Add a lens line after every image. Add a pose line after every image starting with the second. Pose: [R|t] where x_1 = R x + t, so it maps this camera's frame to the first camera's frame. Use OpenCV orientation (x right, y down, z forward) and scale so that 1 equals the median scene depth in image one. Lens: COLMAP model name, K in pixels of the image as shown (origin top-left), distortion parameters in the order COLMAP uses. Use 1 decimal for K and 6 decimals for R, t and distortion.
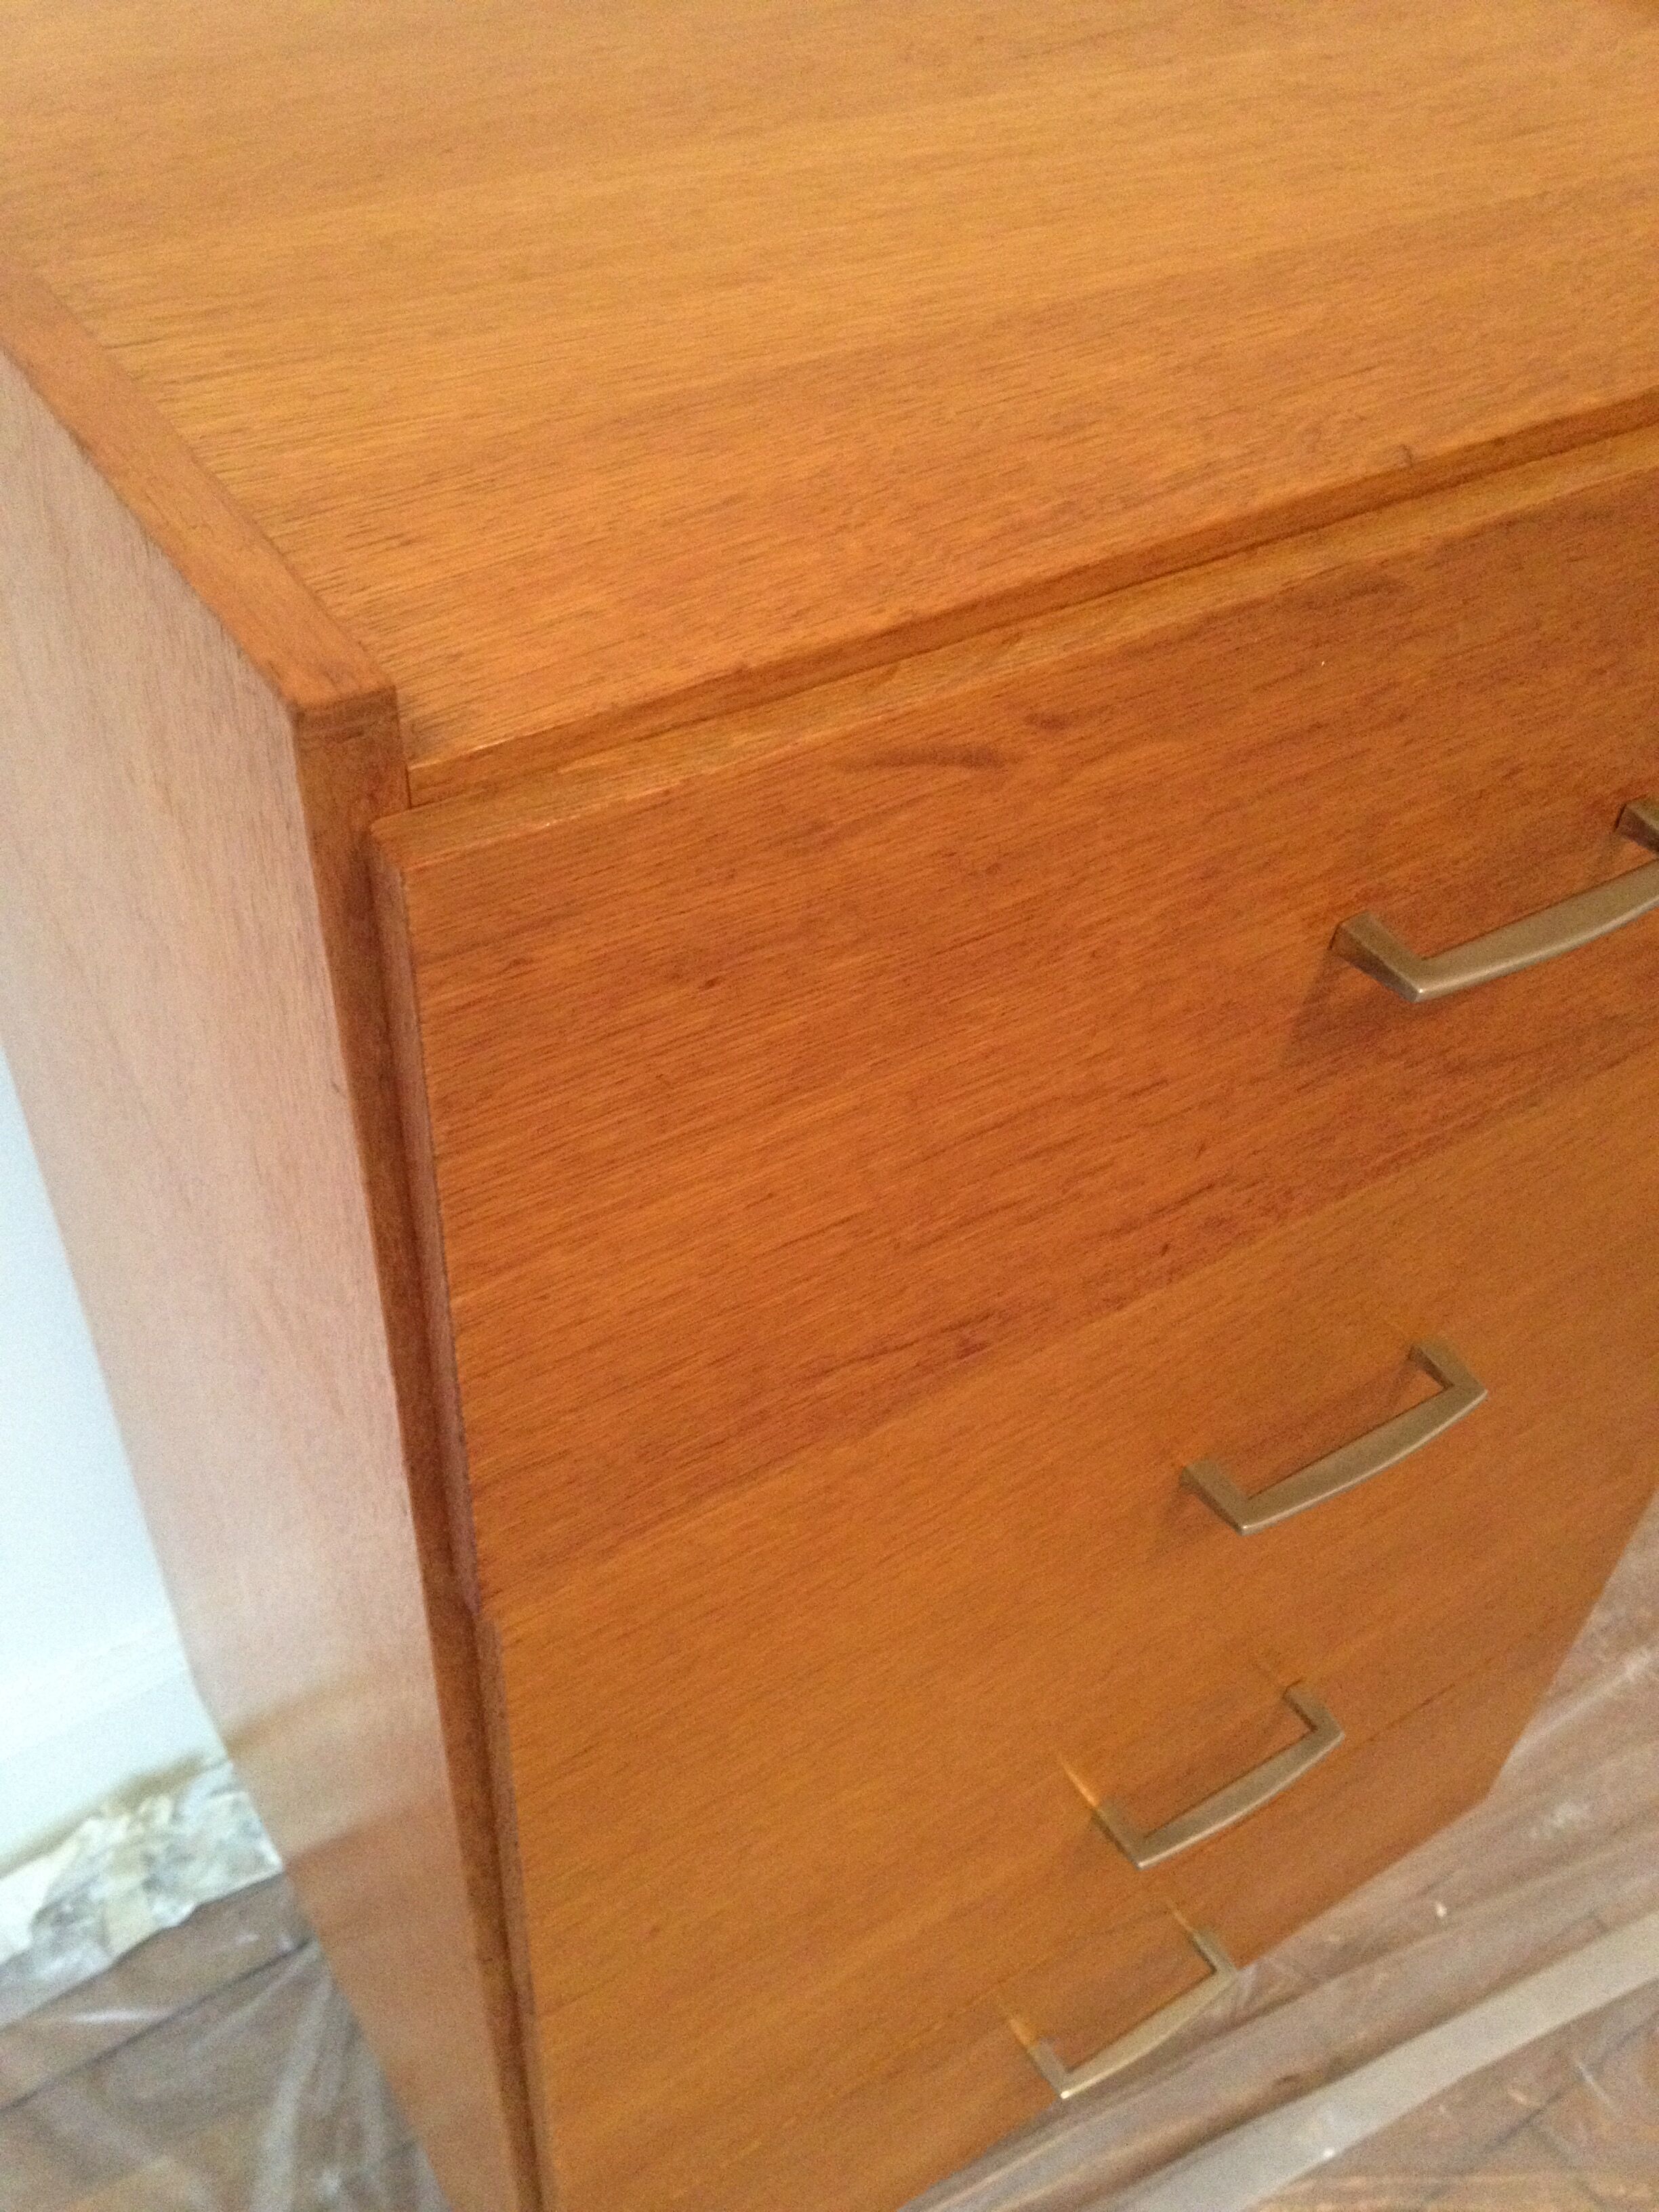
lens RADIAL K [[2105.8, 0, 832.0], [0, 2105.8, 1115.4], [0, 0, 1]] dist [0.175196, -0.429936]
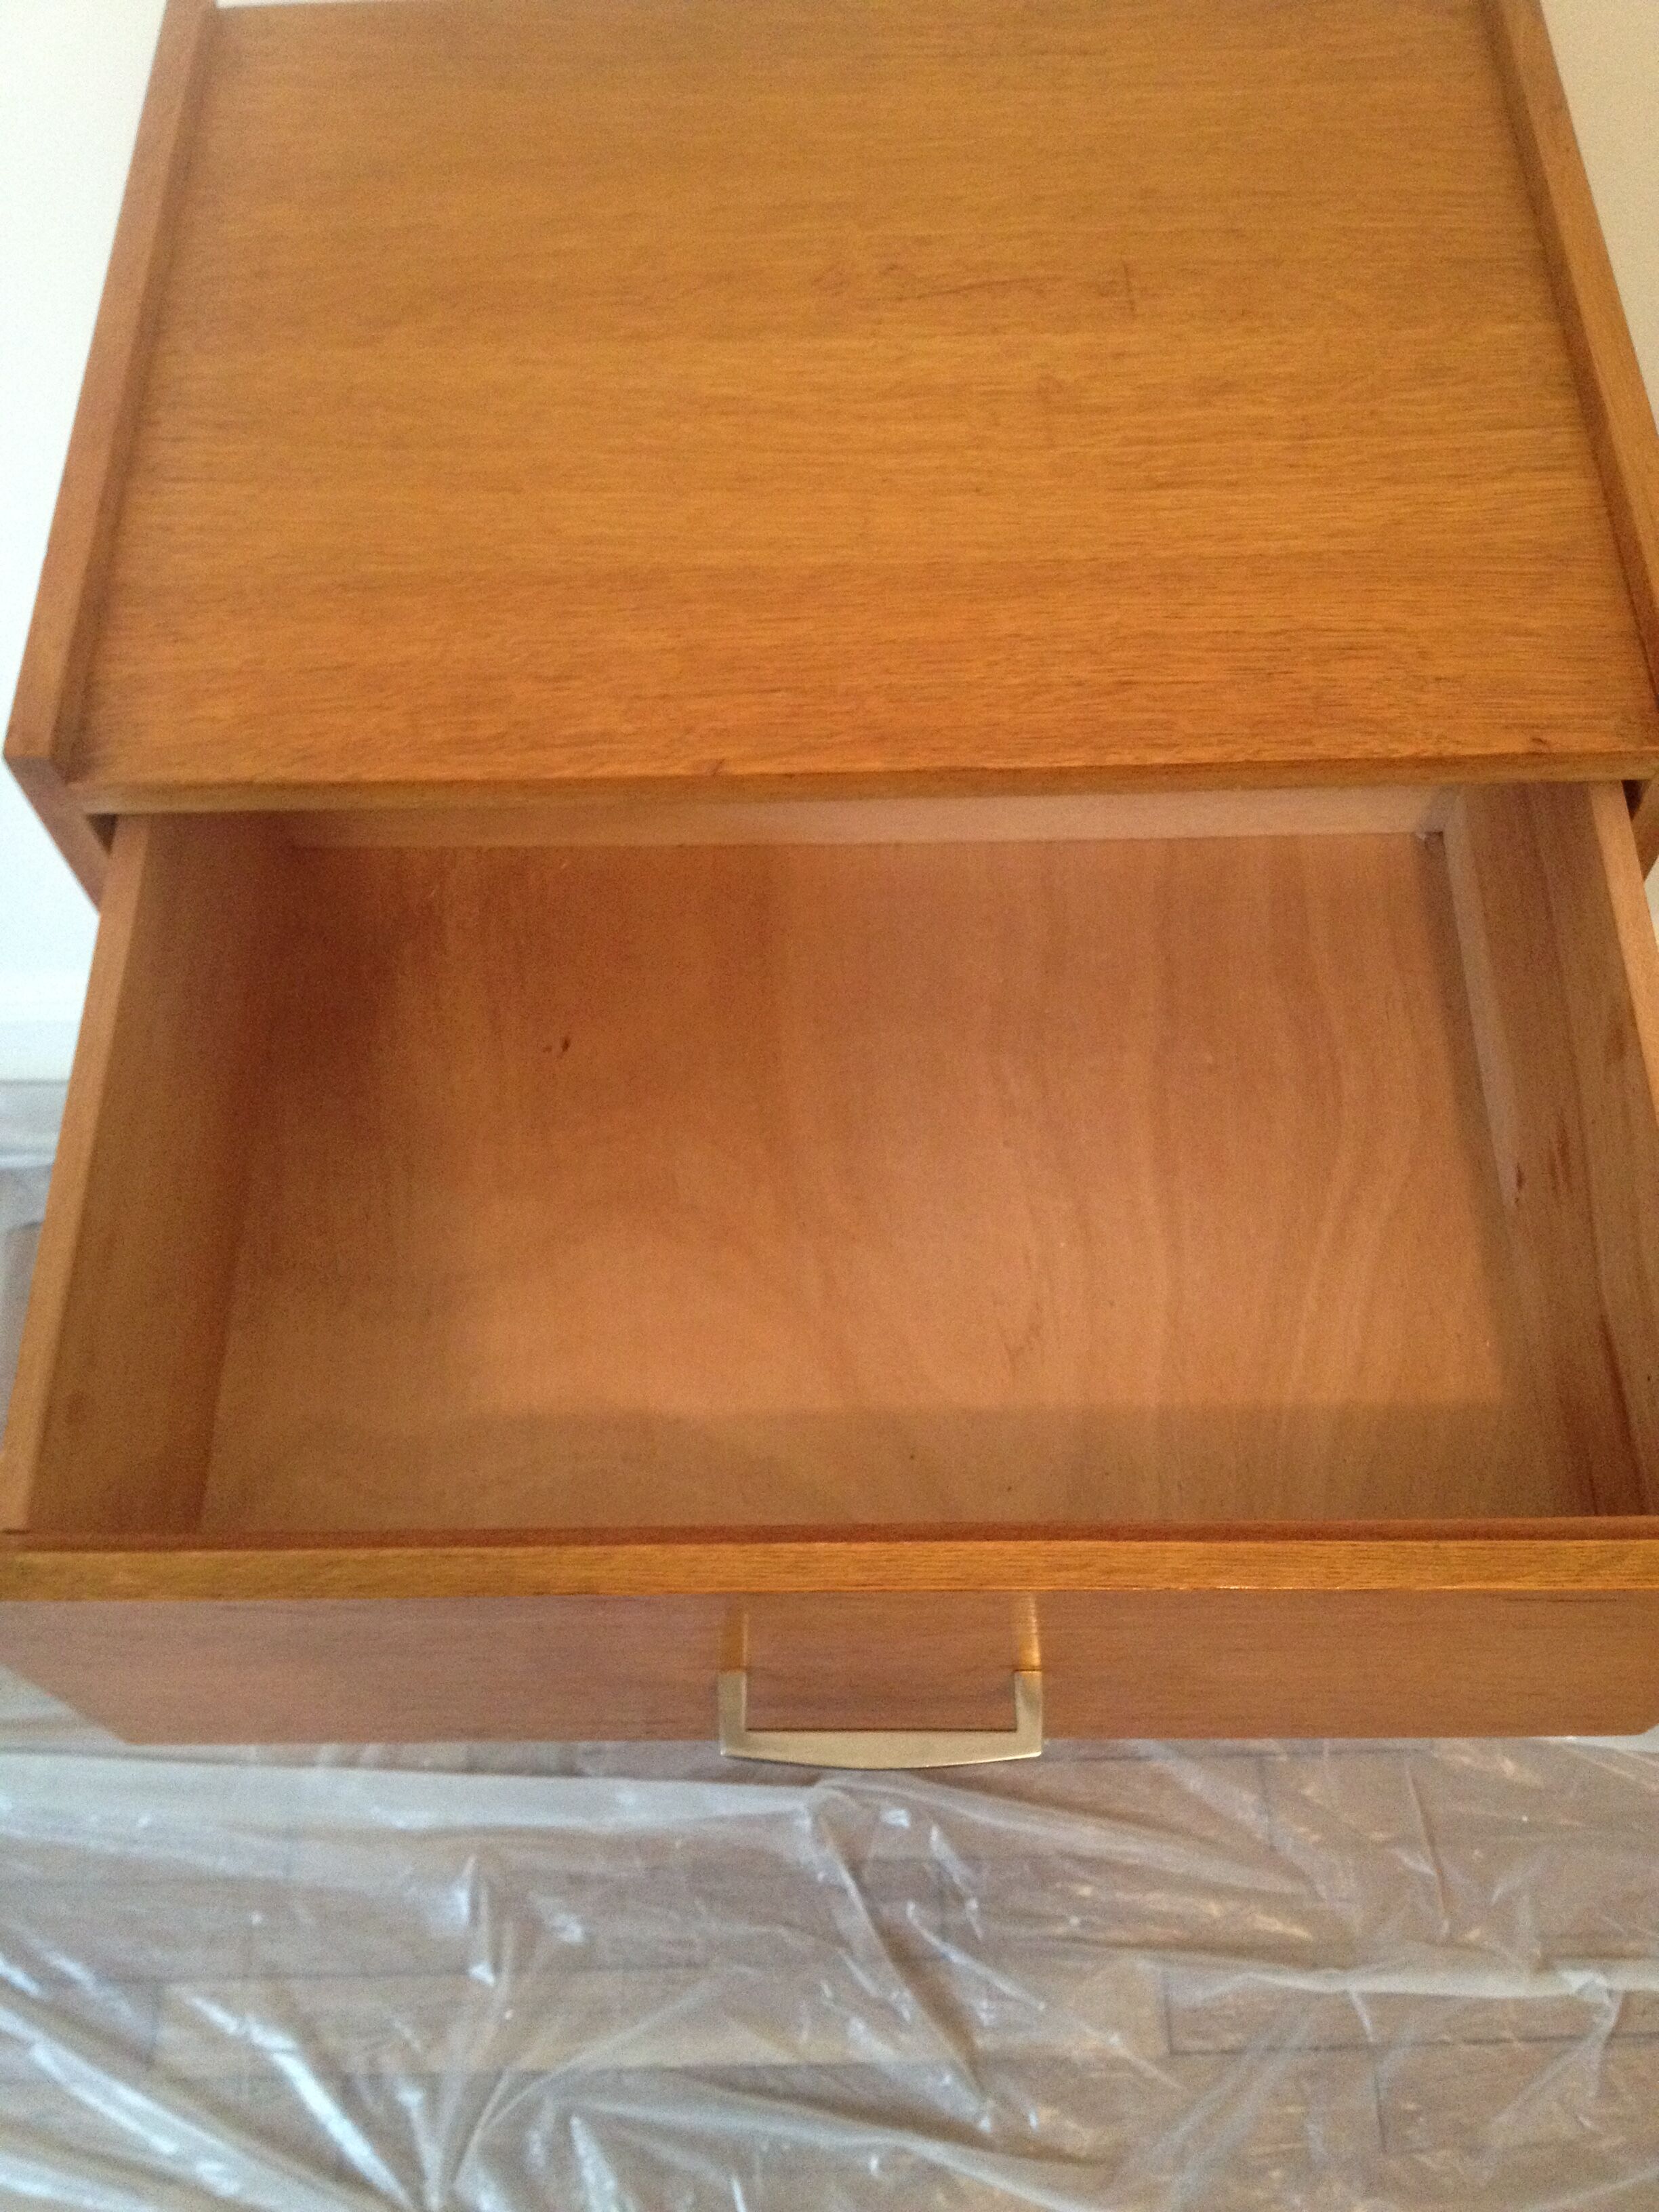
lens RADIAL K [[2105.8, 0, 832.0], [0, 2105.8, 1115.4], [0, 0, 1]] dist [0.175196, -0.429936]
pose [[0.839670, 0.438933, -0.319832, 0.911077], [-0.323152, 0.877102, 0.355337, -0.629185], [0.436494, -0.195011, 0.878319, -0.443519]]
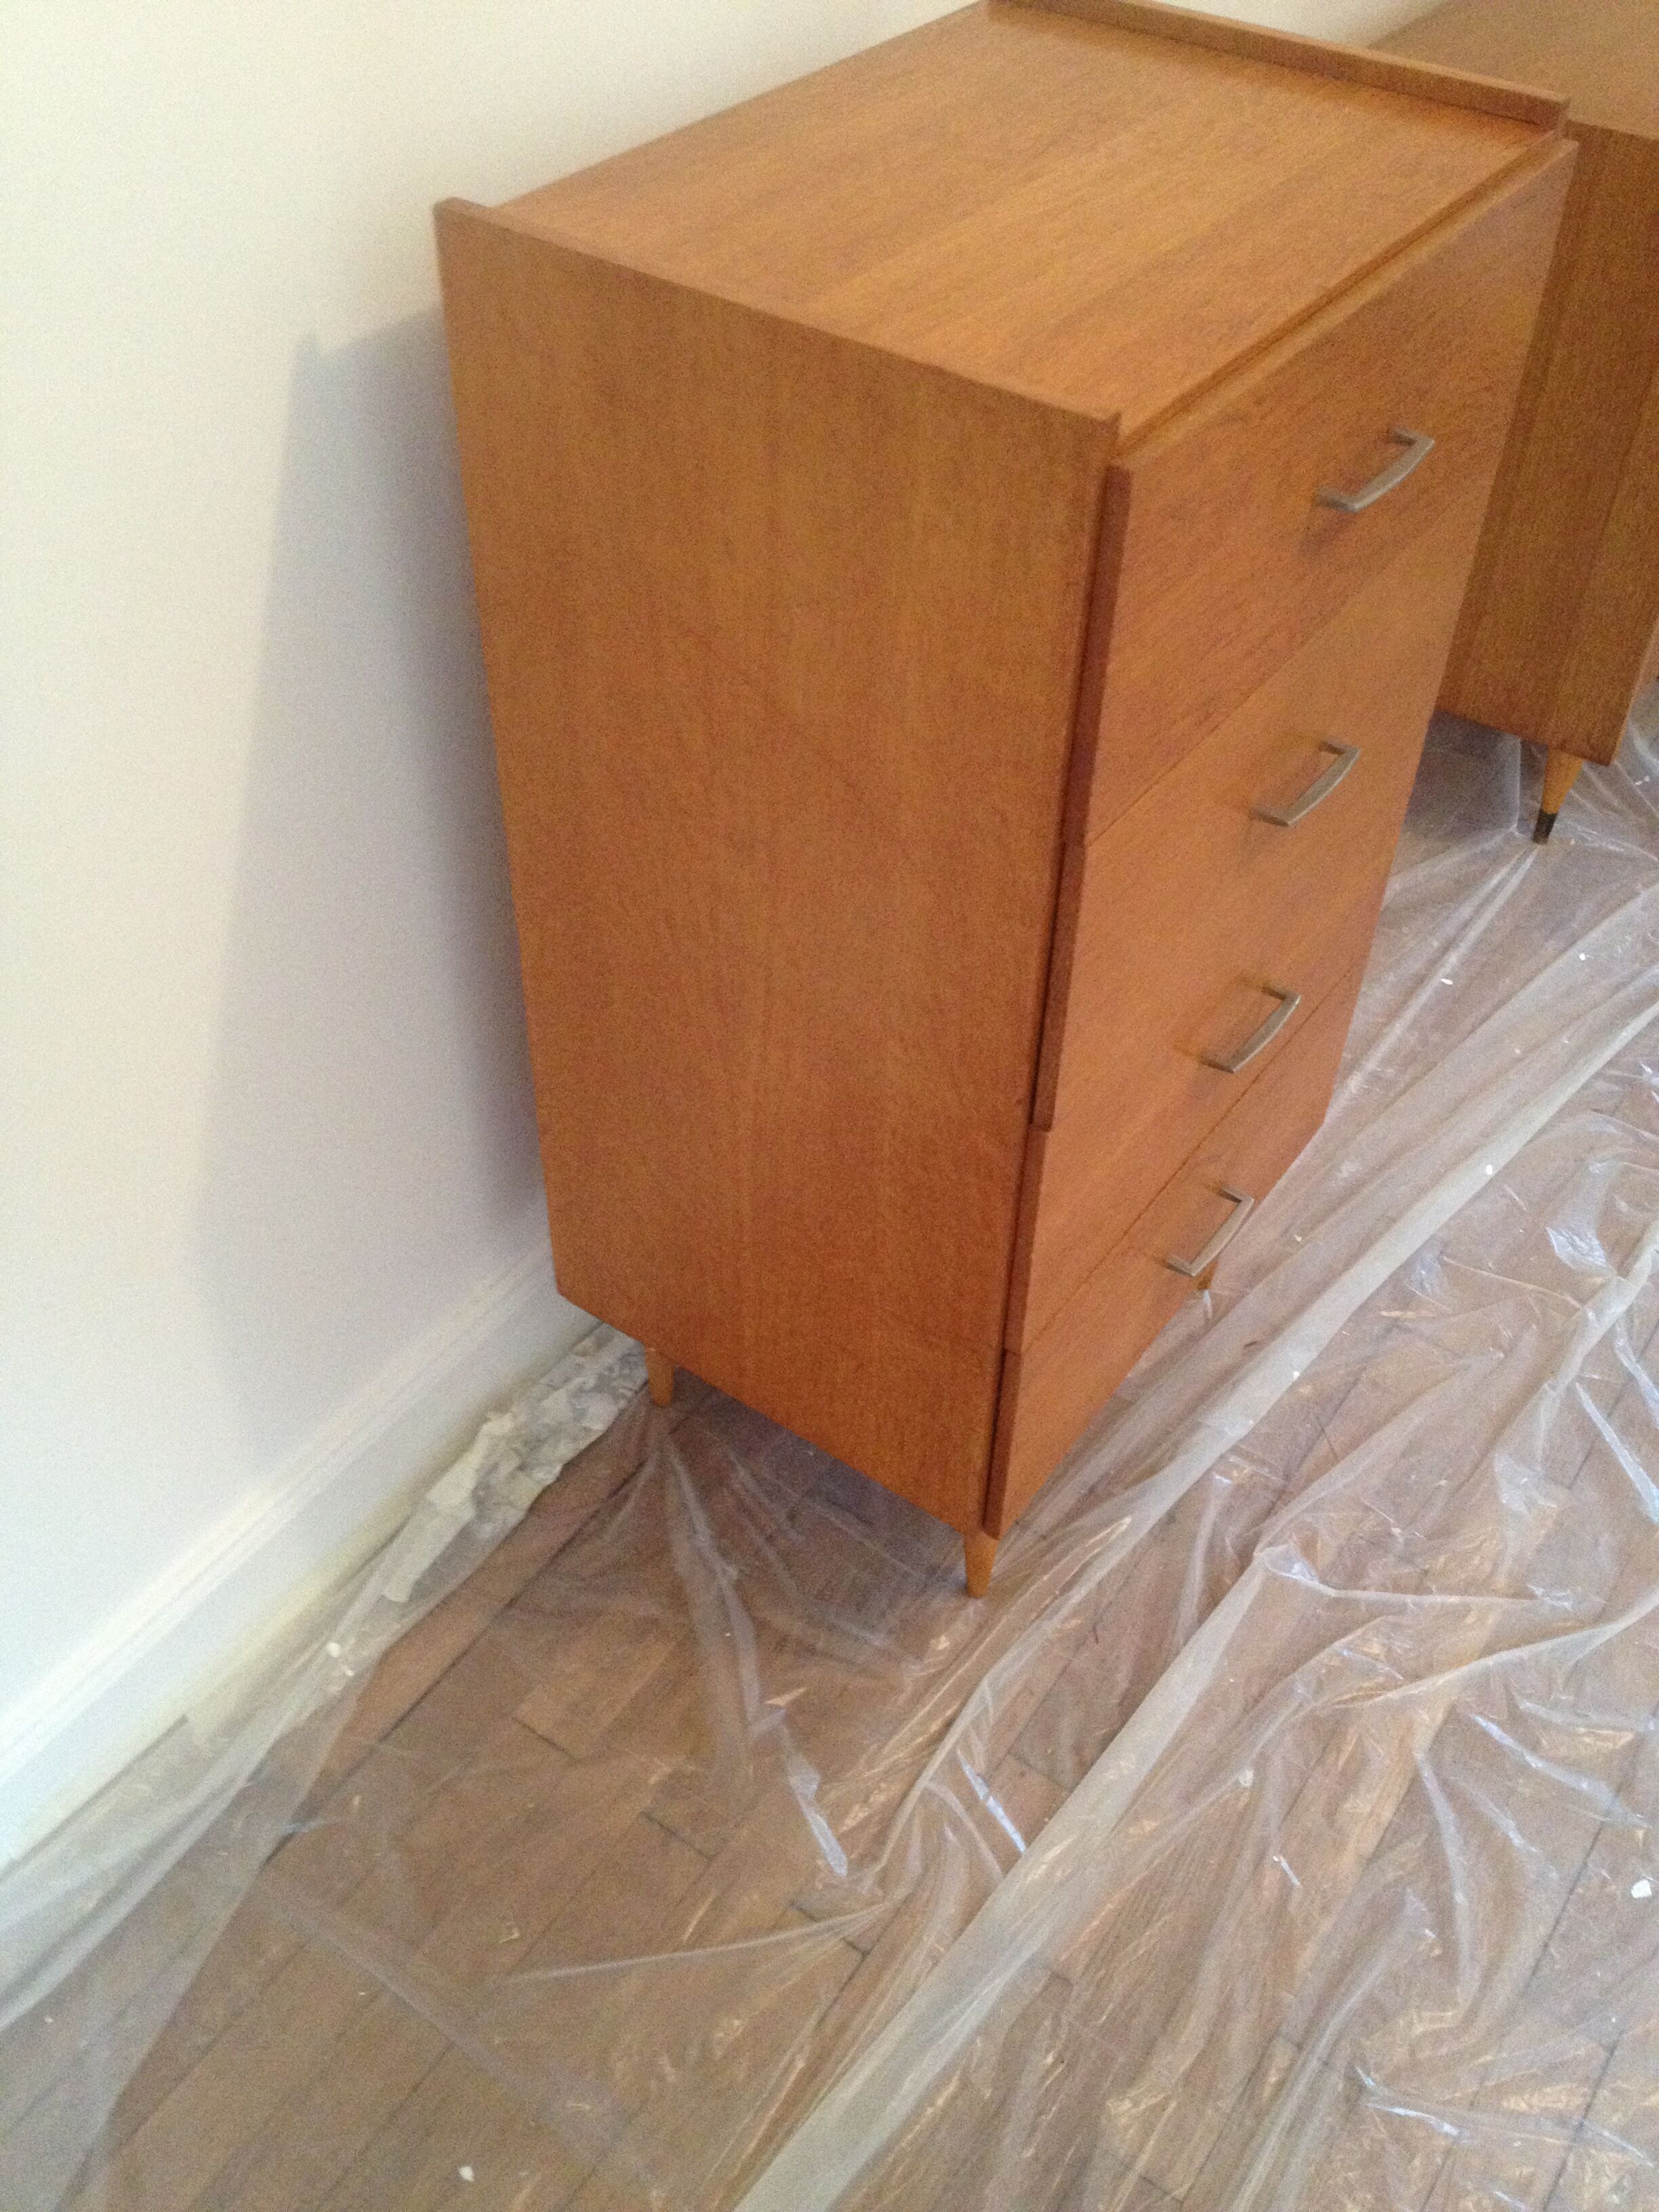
lens RADIAL K [[2105.8, 0, 832.0], [0, 2105.8, 1115.4], [0, 0, 1]] dist [0.175196, -0.429936]
pose [[0.929198, -0.274973, 0.246943, -1.112078], [0.275510, 0.960729, 0.033090, 0.375263], [-0.246344, 0.037288, 0.968465, -1.237434]]
